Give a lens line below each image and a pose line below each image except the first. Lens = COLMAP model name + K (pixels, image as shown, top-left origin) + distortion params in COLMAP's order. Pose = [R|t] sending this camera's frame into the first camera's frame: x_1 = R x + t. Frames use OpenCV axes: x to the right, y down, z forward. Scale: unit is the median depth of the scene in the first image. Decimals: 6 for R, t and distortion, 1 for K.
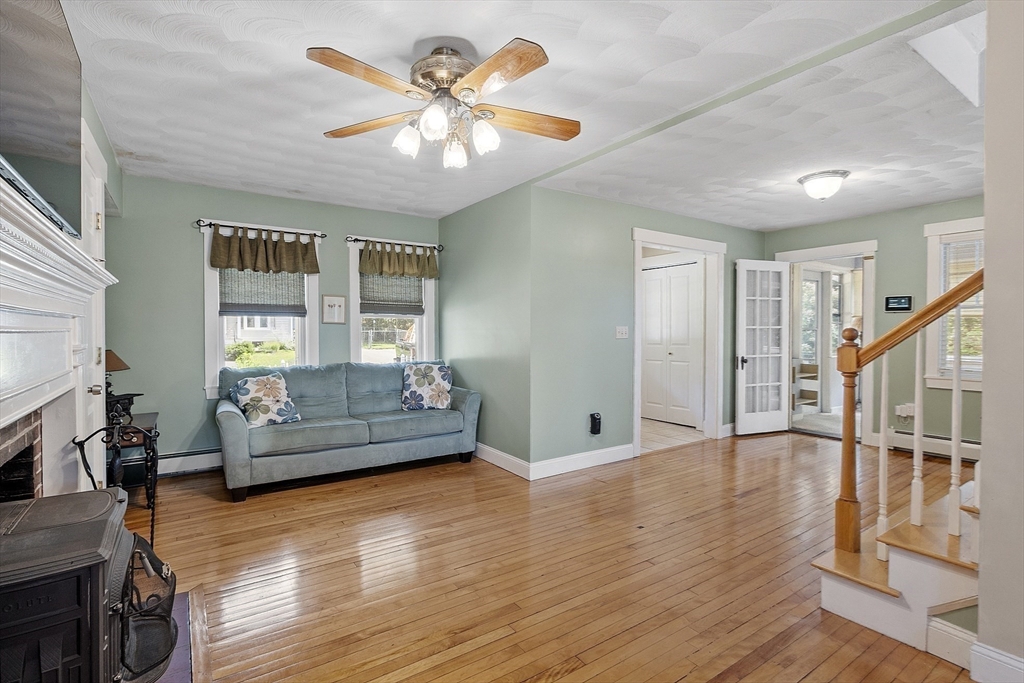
lens RADIAL K [[484.4, 0, 495.5], [0, 484.4, 337.5], [0, 0, 1]] dist [-0.000623, -0.000051]
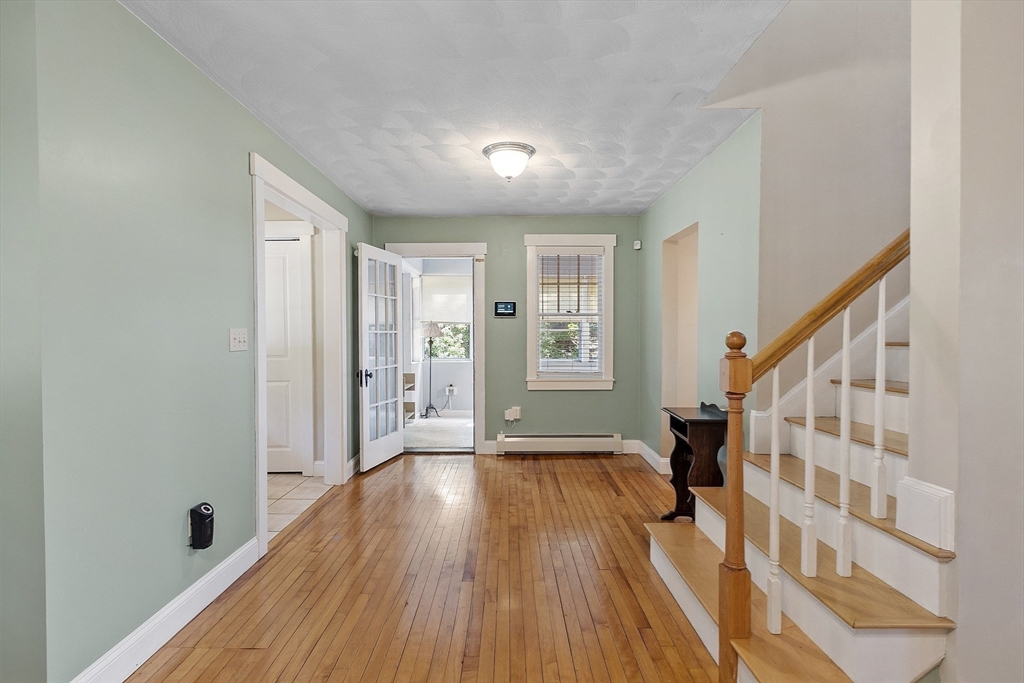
lens RADIAL K [[505.2, 0, 511.0], [0, 505.2, 344.0], [0, 0, 1]] dist [-0.000660, -0.000163]
pose [[0.545003, -0.014049, 0.838316, -0.045679], [0.012936, 0.999881, 0.008346, -0.005998], [-0.838334, 0.006296, 0.545120, 0.435318]]
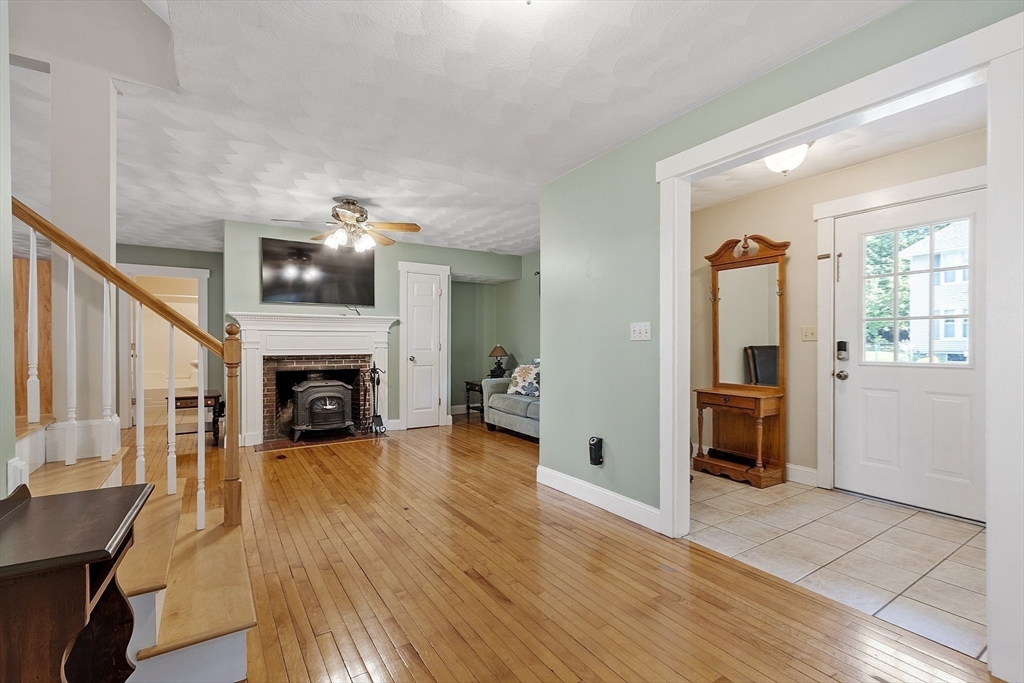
lens RADIAL K [[445.7, 0, 507.7], [0, 445.7, 344.8], [0, 0, 1]] dist [0.000061, -0.000011]
pose [[-0.000633, 0.003786, -0.999993, 0.867443], [-0.011827, 0.999923, 0.003793, 0.008037], [0.999930, 0.011829, -0.000588, 0.813131]]
